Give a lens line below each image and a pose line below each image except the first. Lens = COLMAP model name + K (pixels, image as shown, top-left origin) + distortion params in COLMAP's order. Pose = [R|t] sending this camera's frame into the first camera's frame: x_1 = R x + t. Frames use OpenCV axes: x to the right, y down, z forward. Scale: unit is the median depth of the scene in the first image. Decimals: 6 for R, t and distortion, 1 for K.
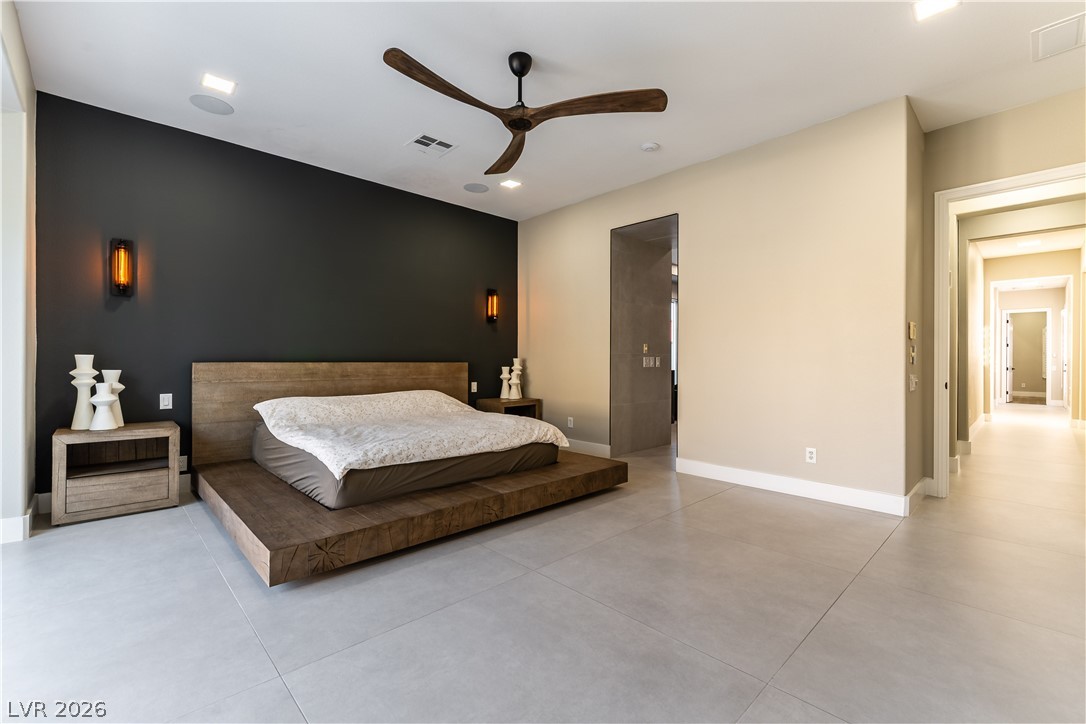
lens RADIAL K [[472.9, 0, 565.2], [0, 472.9, 357.4], [0, 0, 1]] dist [0.001260, 0.000405]
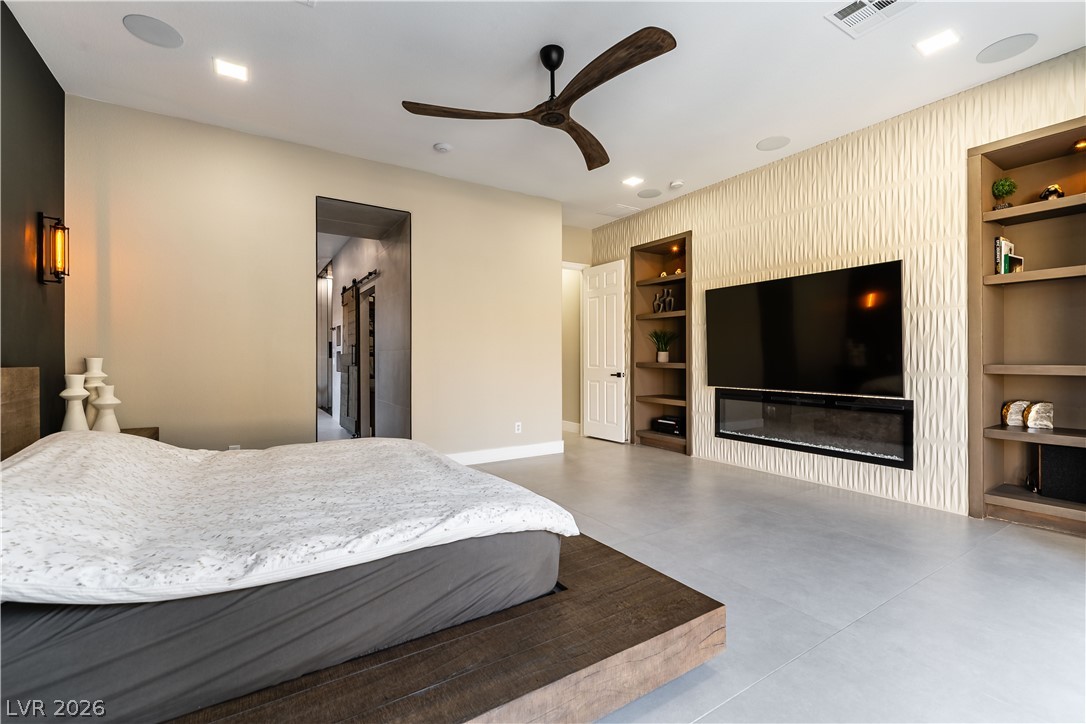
lens RADIAL K [[472.9, 0, 535.8], [0, 472.9, 357.5], [0, 0, 1]] dist [0.001260, 0.000405]
pose [[0.204822, 0.004034, 0.978791, -0.843117], [-0.002452, 0.999990, -0.003608, 0.004054], [-0.978796, -0.001660, 0.204830, 0.666197]]
